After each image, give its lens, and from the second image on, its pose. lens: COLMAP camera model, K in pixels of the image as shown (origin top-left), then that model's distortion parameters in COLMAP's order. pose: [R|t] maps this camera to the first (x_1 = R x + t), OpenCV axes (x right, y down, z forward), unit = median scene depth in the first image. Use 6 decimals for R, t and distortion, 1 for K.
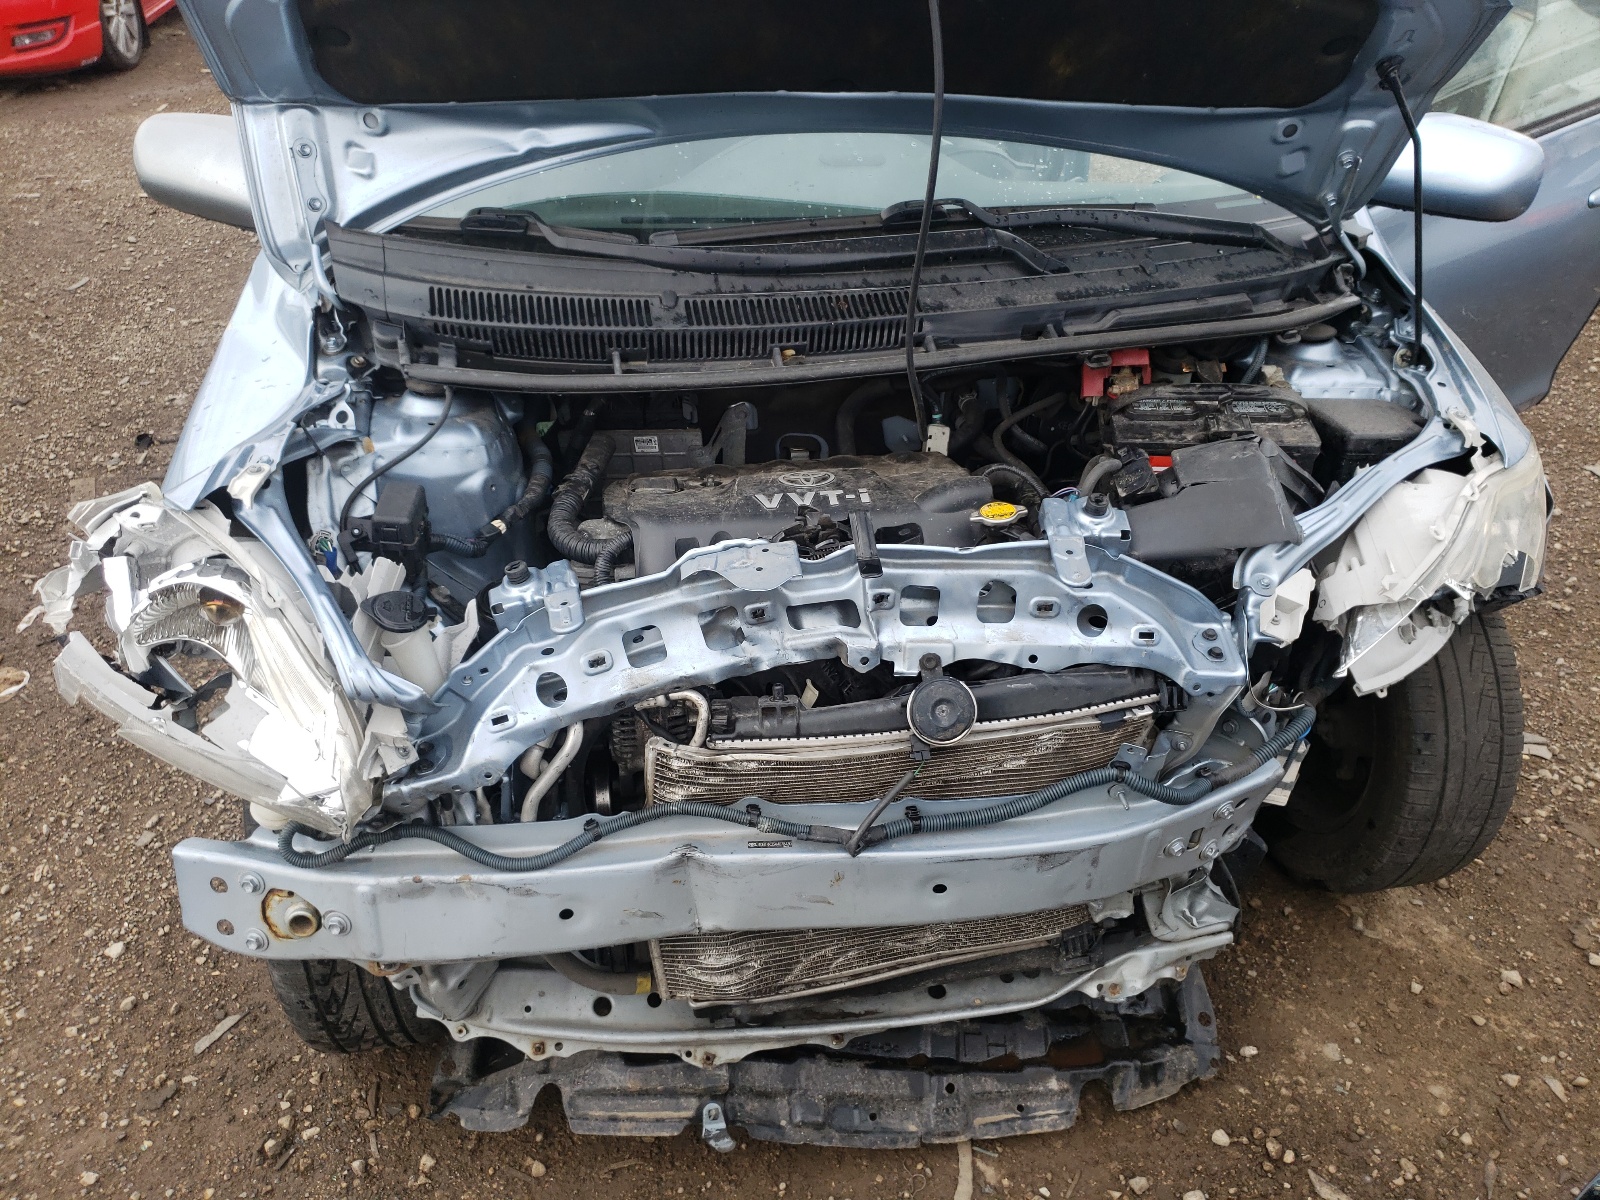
lens RADIAL K [[1228.9, 0, 800.0], [0, 1228.9, 600.0], [0, 0, 1]] dist [0.009763, -0.001048]
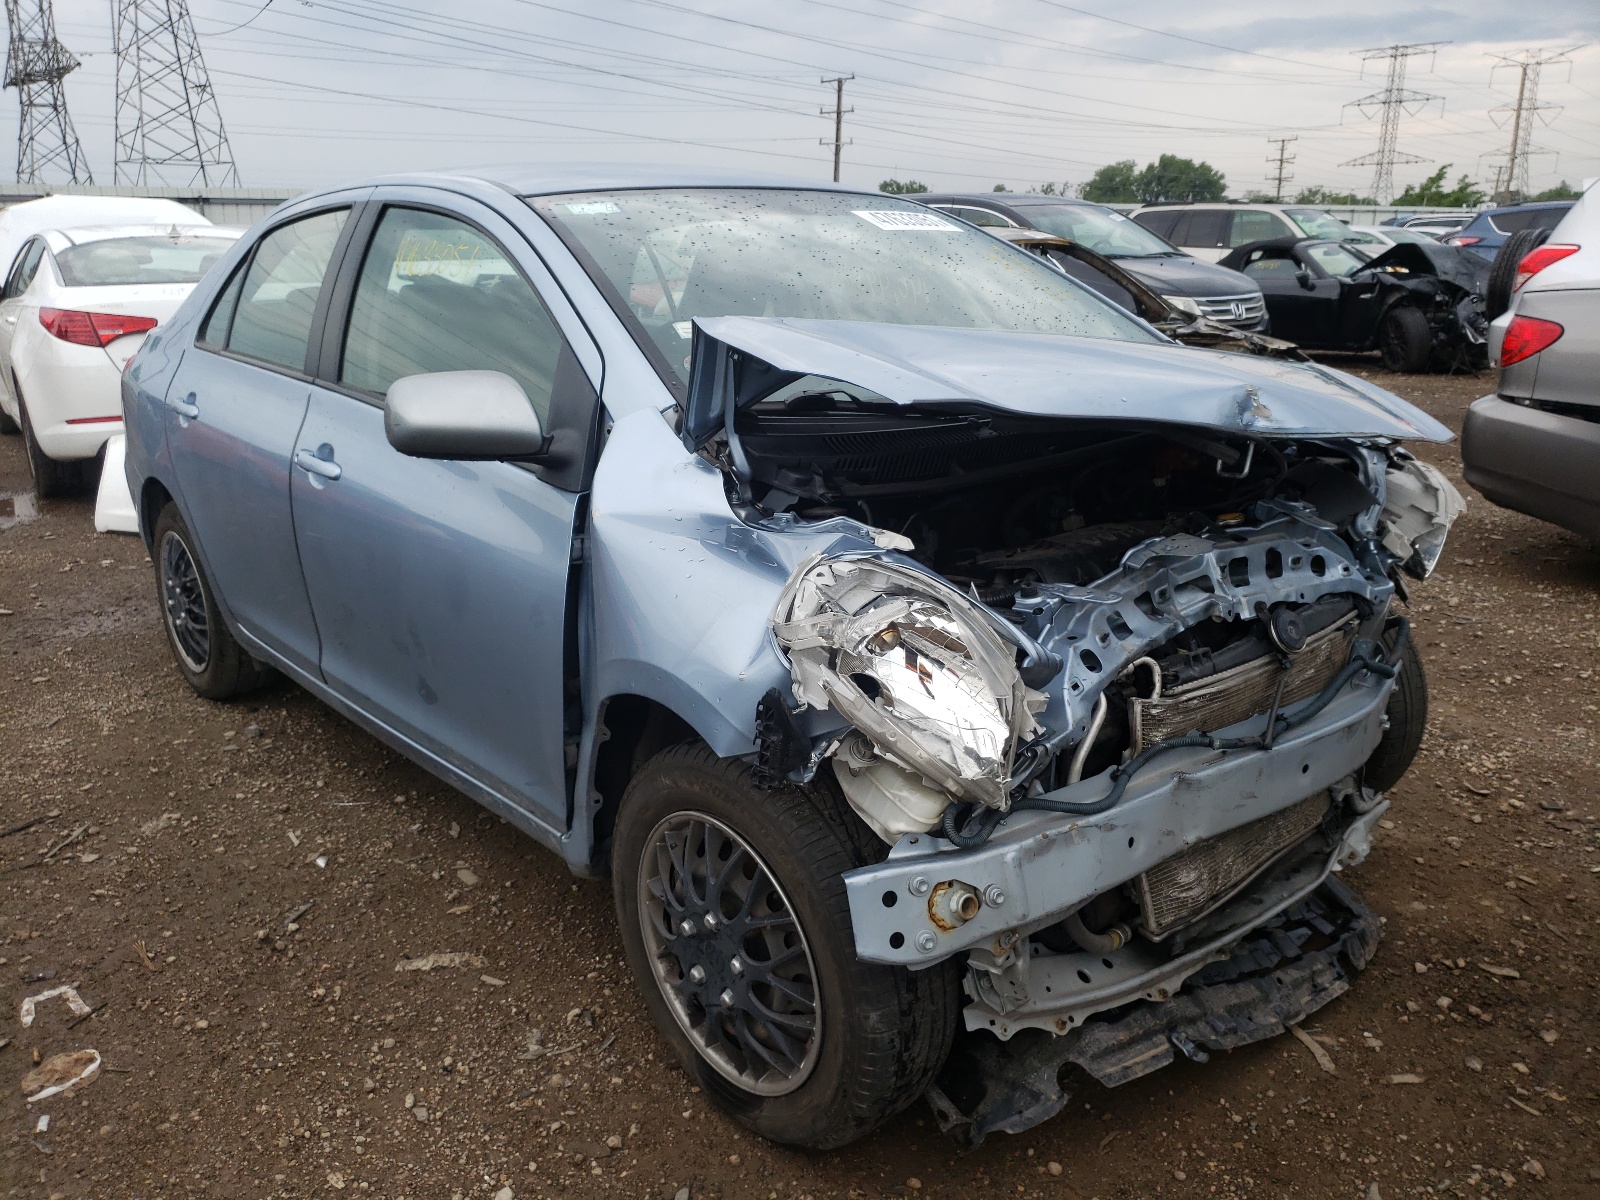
lens RADIAL K [[1228.9, 0, 800.0], [0, 1228.9, 600.0], [0, 0, 1]] dist [0.009763, -0.001048]
pose [[0.865683, -0.161223, 0.473920, -1.038798], [0.297124, 0.927403, -0.227247, 0.208311], [-0.402877, 0.337537, 0.850740, -0.029242]]
